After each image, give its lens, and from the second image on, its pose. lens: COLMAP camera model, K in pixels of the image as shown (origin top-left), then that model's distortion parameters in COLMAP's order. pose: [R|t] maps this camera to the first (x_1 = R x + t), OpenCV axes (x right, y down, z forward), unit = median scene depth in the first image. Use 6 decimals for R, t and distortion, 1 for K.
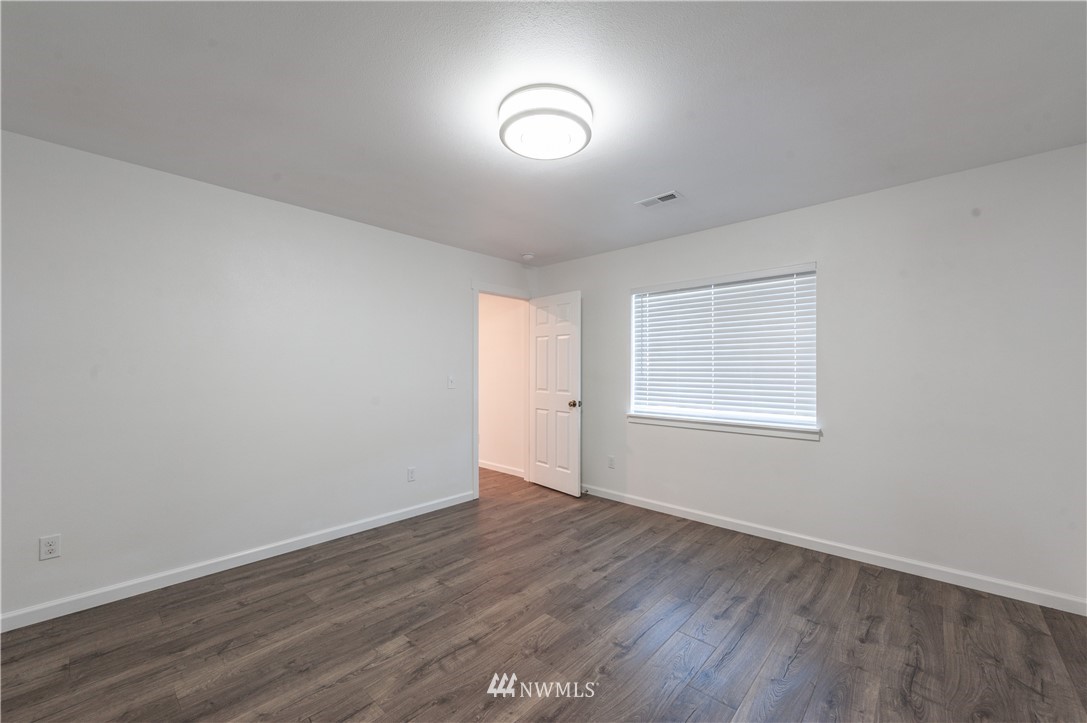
lens RADIAL K [[424.8, 0, 545.3], [0, 424.8, 366.8], [0, 0, 1]] dist [0.009024, -0.000221]
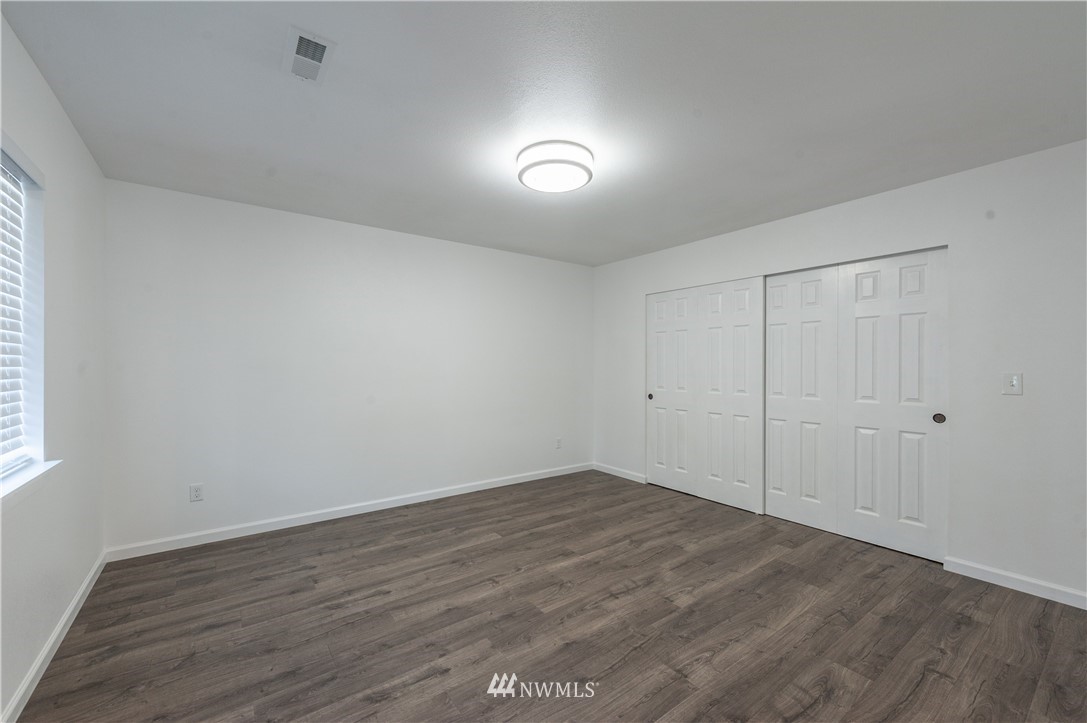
lens RADIAL K [[424.8, 0, 545.3], [0, 424.8, 366.8], [0, 0, 1]] dist [0.009024, -0.000221]
pose [[-0.980587, -0.003122, 0.196060, -0.190708], [-0.003529, 0.999992, -0.001728, 0.025532], [-0.196053, -0.002387, -0.980590, 1.968146]]
